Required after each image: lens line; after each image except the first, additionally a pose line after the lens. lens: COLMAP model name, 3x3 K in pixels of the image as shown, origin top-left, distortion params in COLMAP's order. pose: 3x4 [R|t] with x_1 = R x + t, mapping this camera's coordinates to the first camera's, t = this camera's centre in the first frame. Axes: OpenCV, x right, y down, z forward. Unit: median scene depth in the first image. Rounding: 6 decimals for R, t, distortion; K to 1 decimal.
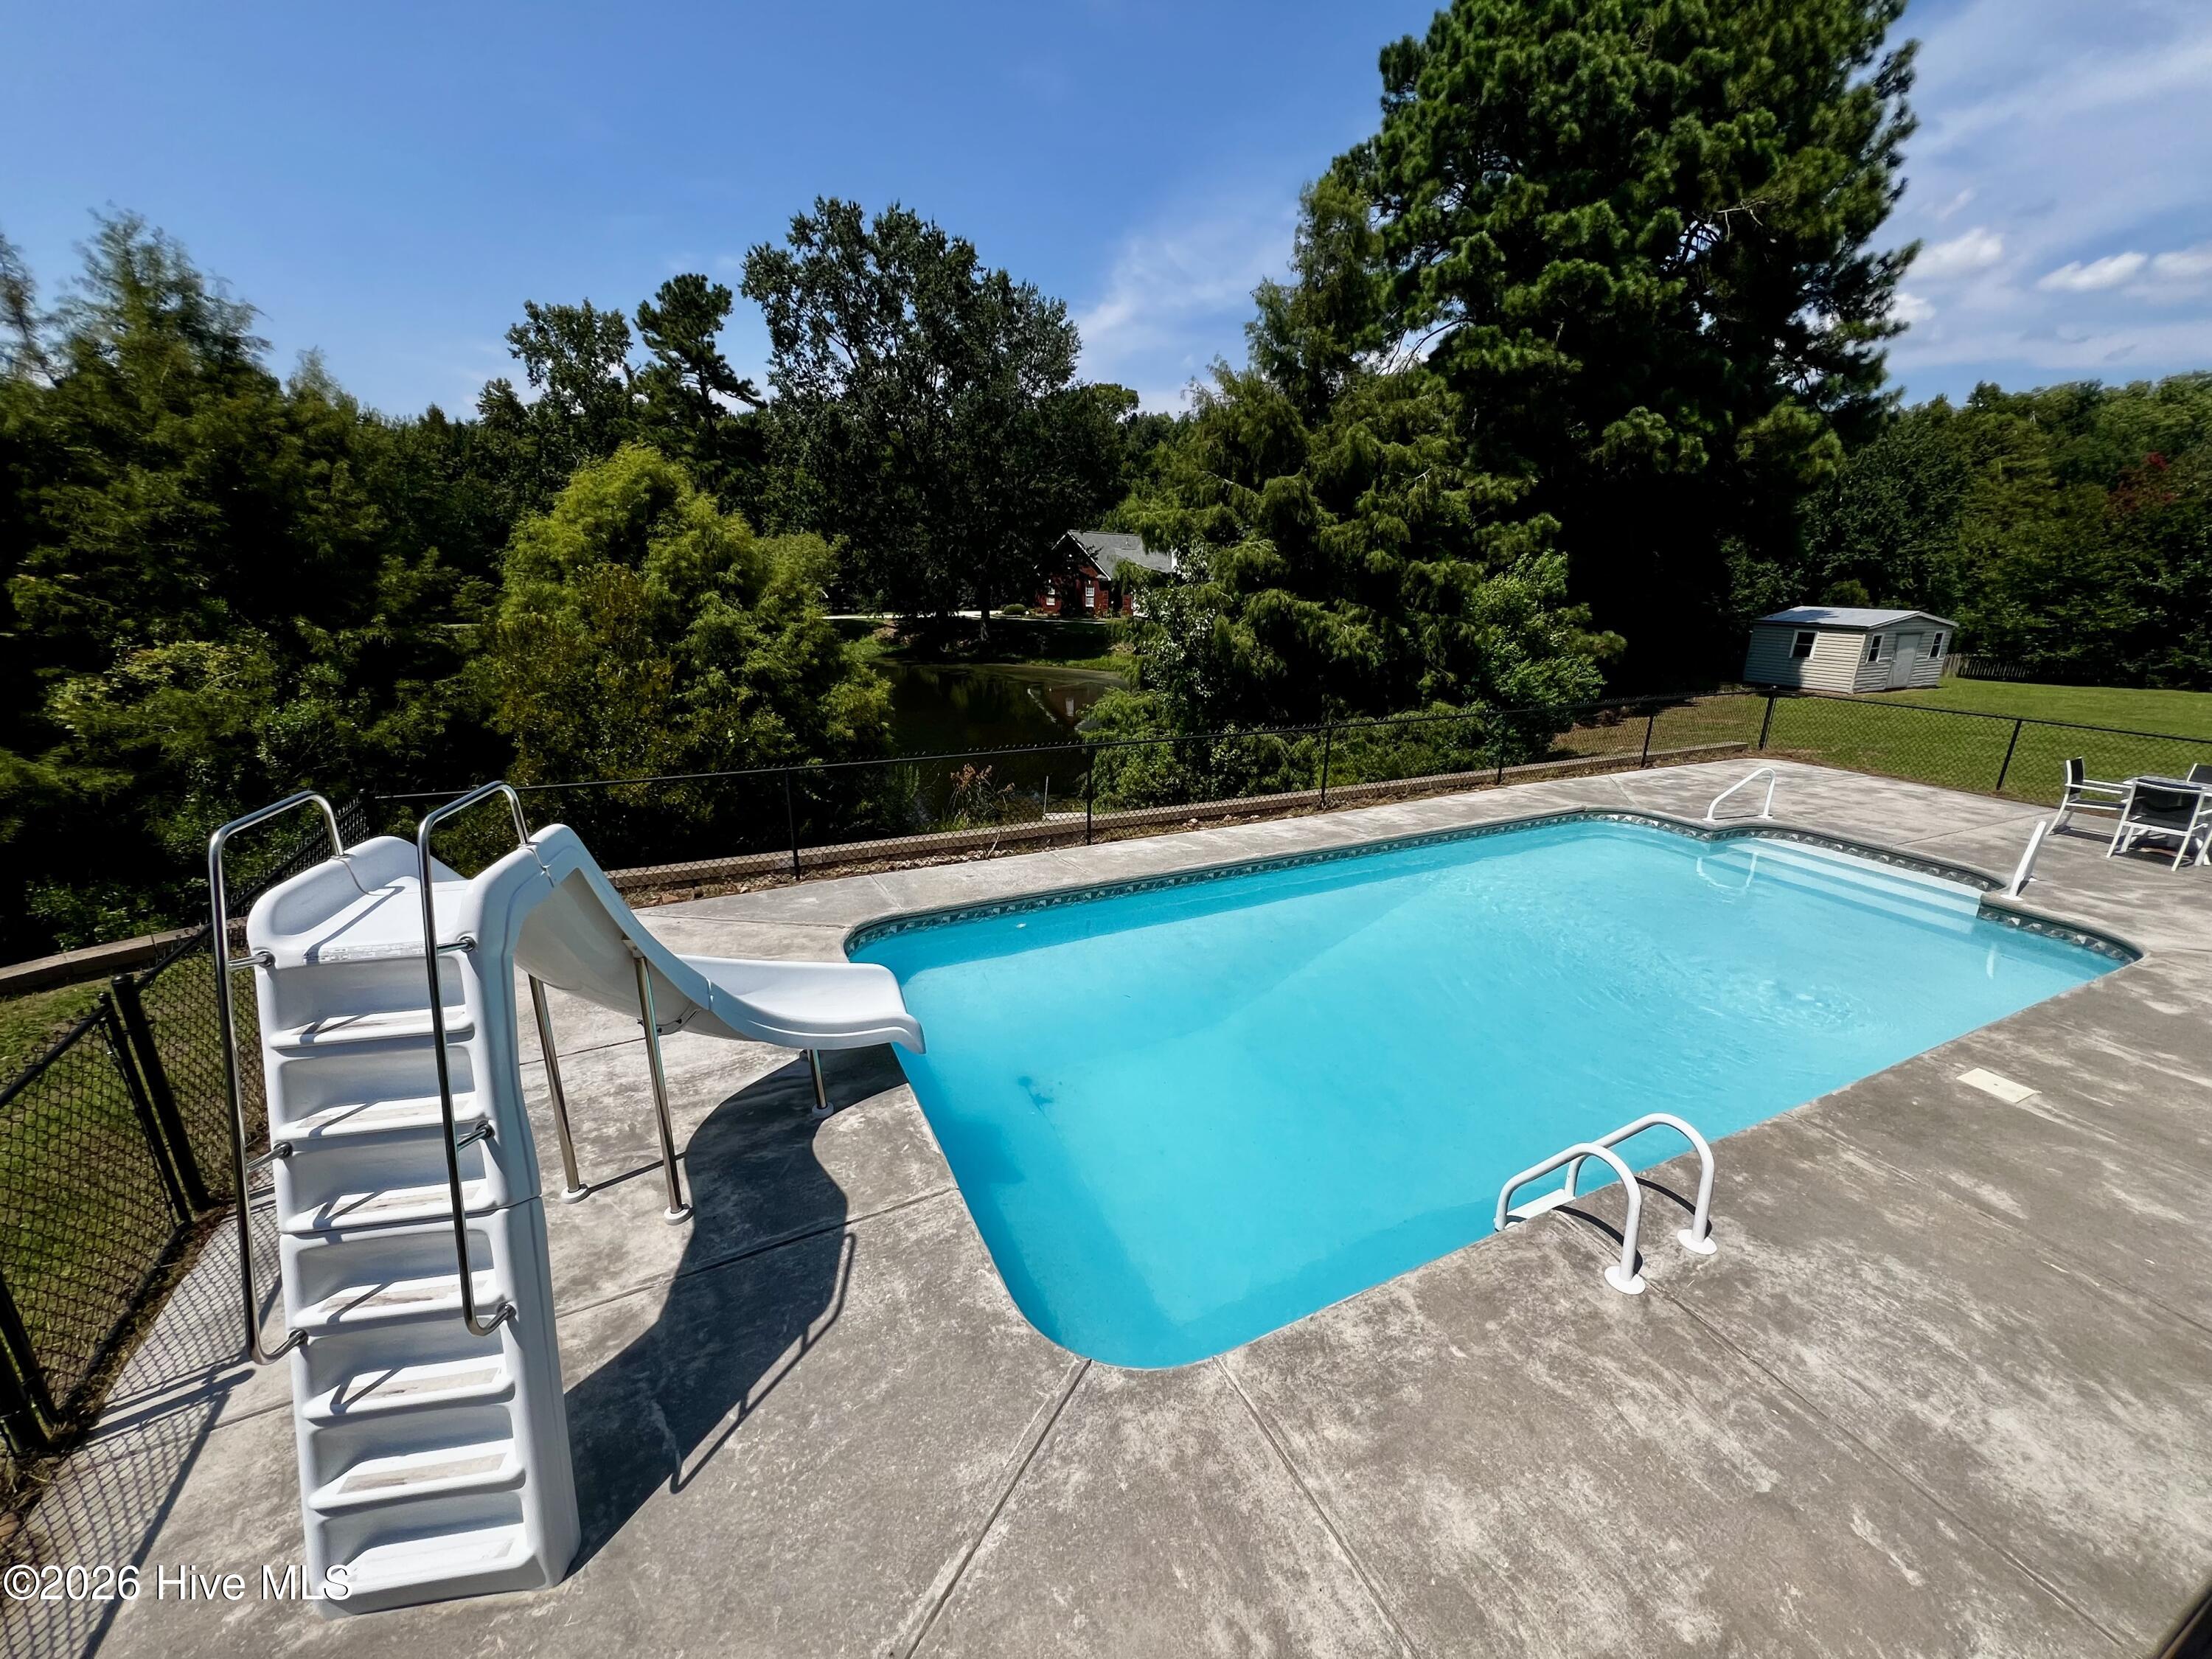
lens RADIAL K [[901.6, 0, 1095.0], [0, 901.6, 846.0], [0, 0, 1]] dist [-0.005077, 0.000826]
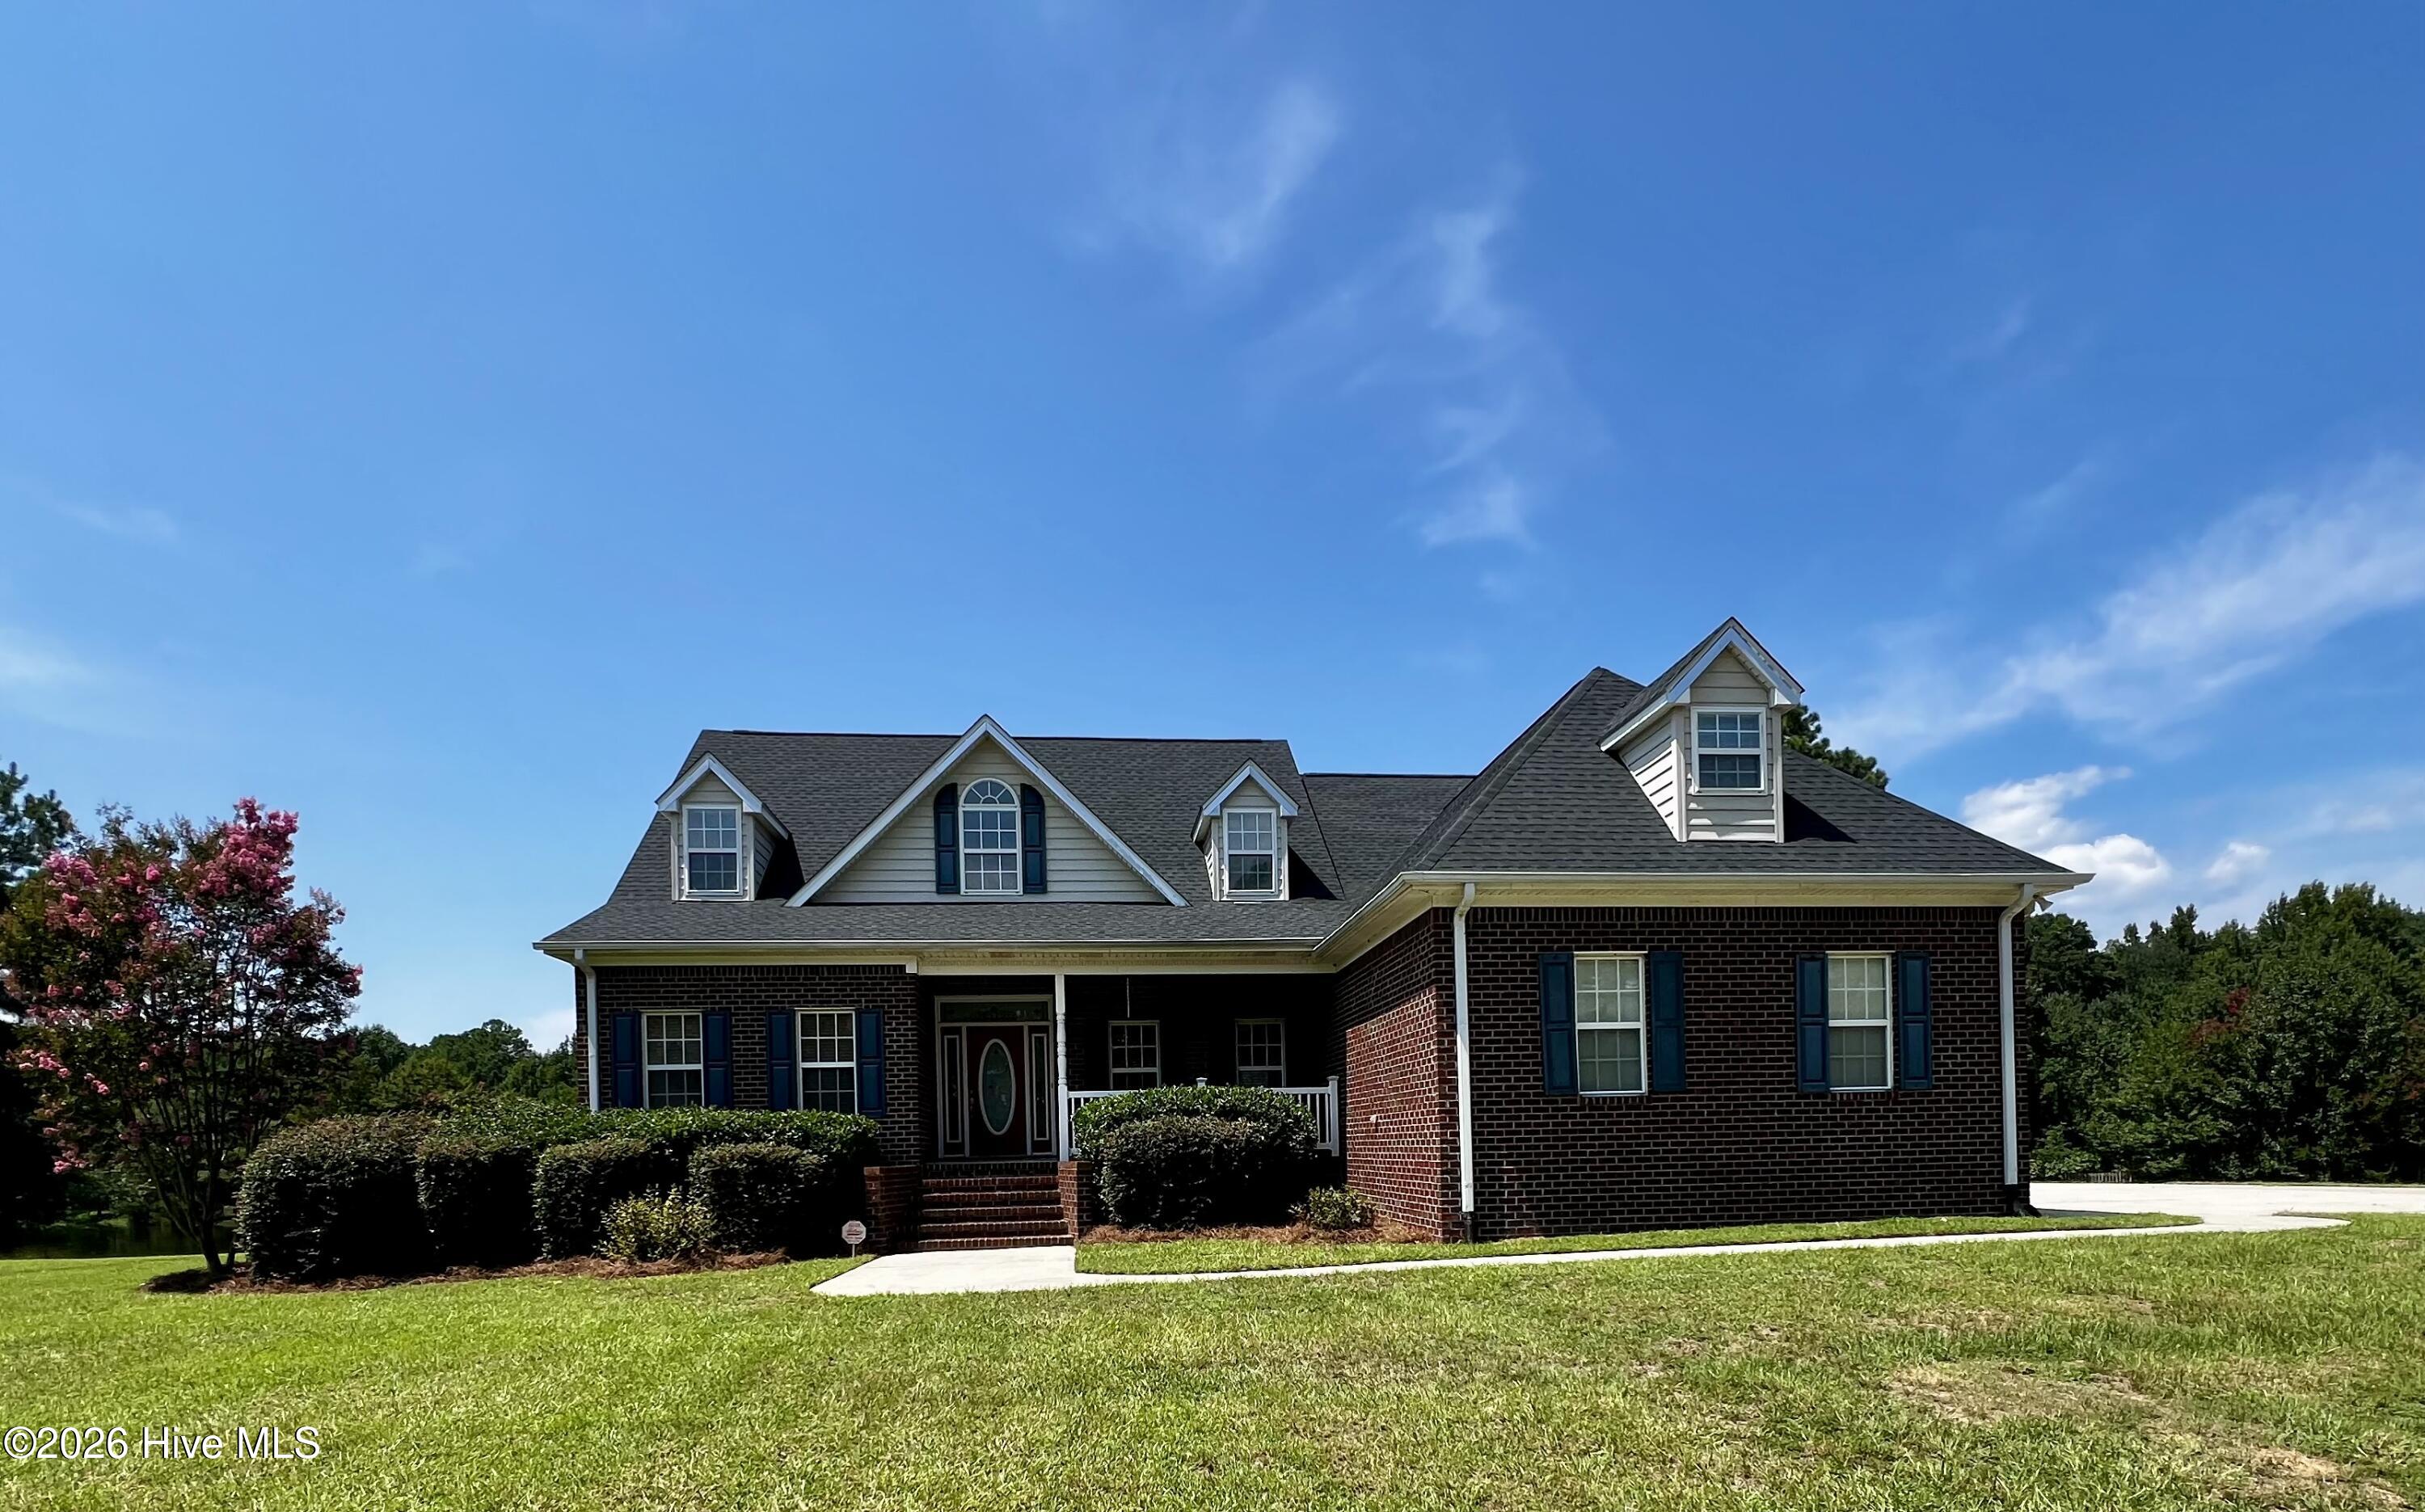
lens RADIAL K [[1244.5, 0, 1218.0], [0, 1244.5, 1167.6], [0, 0, 1]] dist [-0.002821, -0.001559]
pose [[0.945179, -0.031220, -0.325057, 1.216278], [-0.064451, 0.958004, -0.279416, 0.740331], [0.320129, 0.285049, 0.903474, -1.912615]]
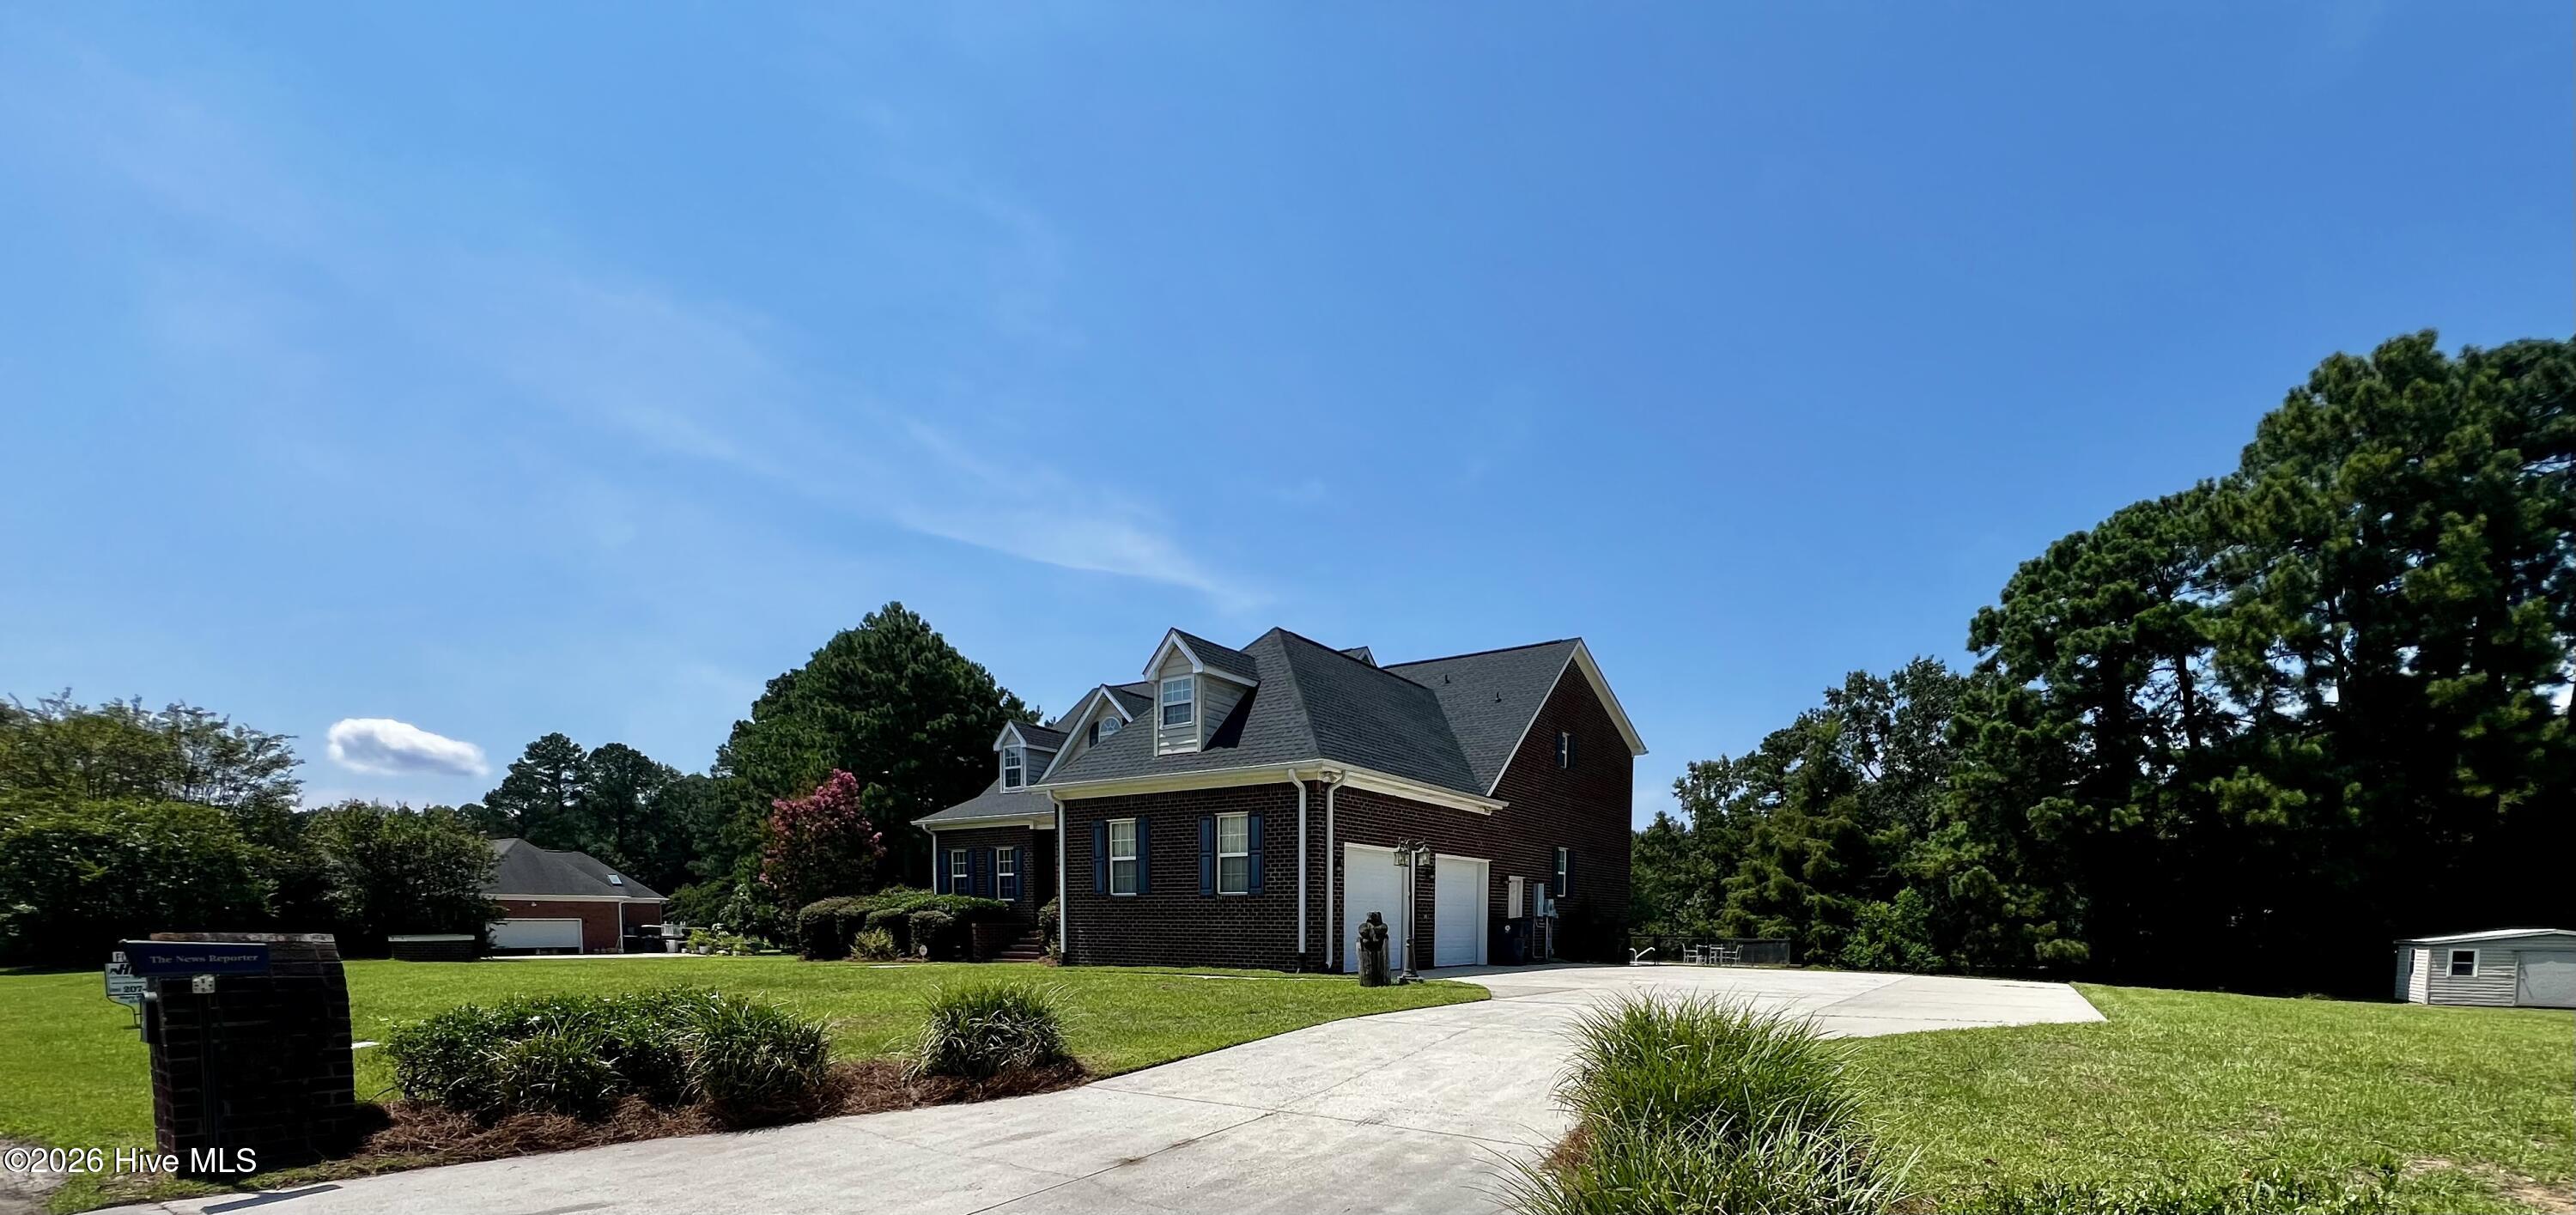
lens RADIAL K [[1073.9, 0, 1317.6], [0, 1073.9, 995.4], [0, 0, 1]] dist [0.002183, -0.000651]
pose [[0.517282, 0.046475, -0.854552, 2.662401], [-0.262830, 0.958897, -0.106947, 0.634240], [0.814457, 0.279923, 0.508236, -1.495309]]
